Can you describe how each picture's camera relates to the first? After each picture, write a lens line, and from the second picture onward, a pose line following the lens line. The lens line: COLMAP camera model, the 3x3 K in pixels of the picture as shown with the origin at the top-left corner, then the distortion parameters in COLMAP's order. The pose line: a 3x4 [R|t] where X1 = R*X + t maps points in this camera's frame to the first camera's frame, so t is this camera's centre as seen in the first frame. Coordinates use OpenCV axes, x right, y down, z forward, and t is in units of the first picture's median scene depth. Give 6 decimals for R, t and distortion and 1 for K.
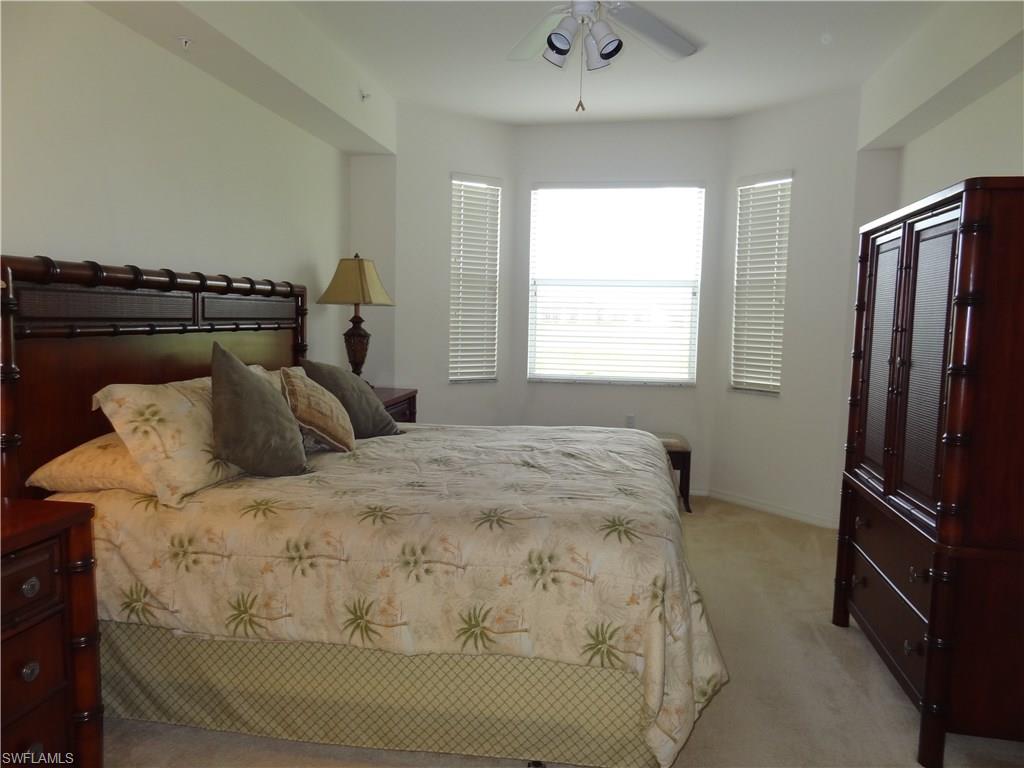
lens RADIAL K [[719.5, 0, 516.2], [0, 719.5, 382.8], [0, 0, 1]] dist [-0.003736, 0.008764]
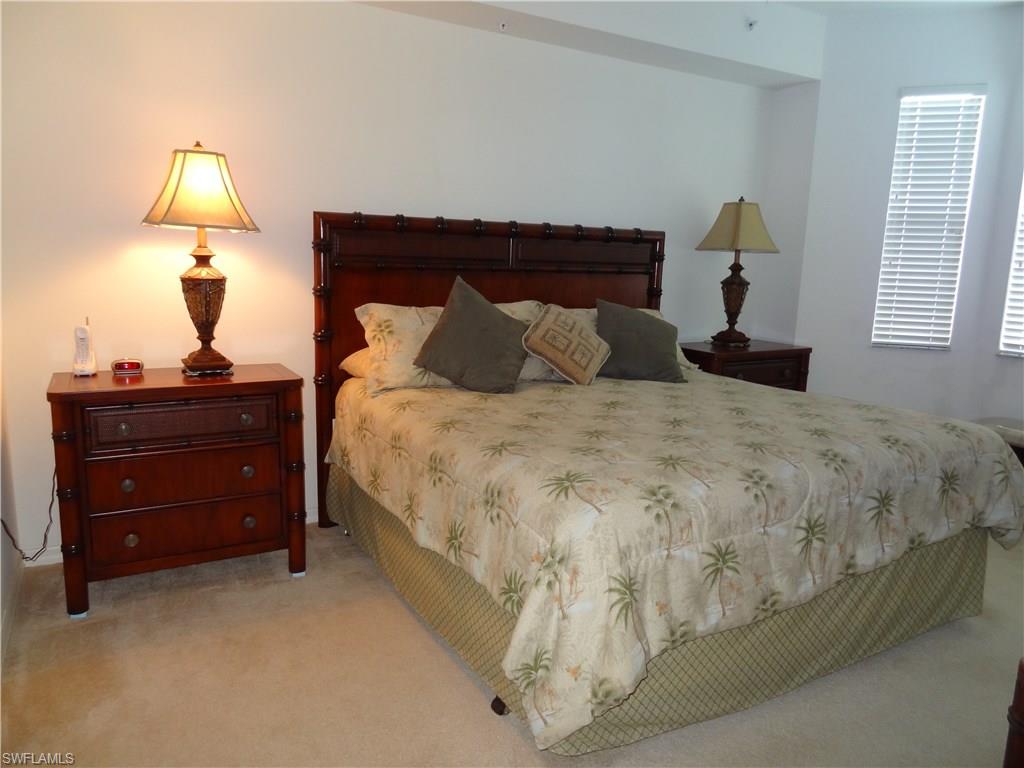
lens RADIAL K [[719.5, 0, 516.2], [0, 719.5, 382.8], [0, 0, 1]] dist [-0.003736, 0.008764]
pose [[0.630638, 0.131545, -0.764847, 0.381770], [-0.088304, 0.991292, 0.097682, -0.003147], [0.771037, 0.005937, 0.636763, 0.183623]]
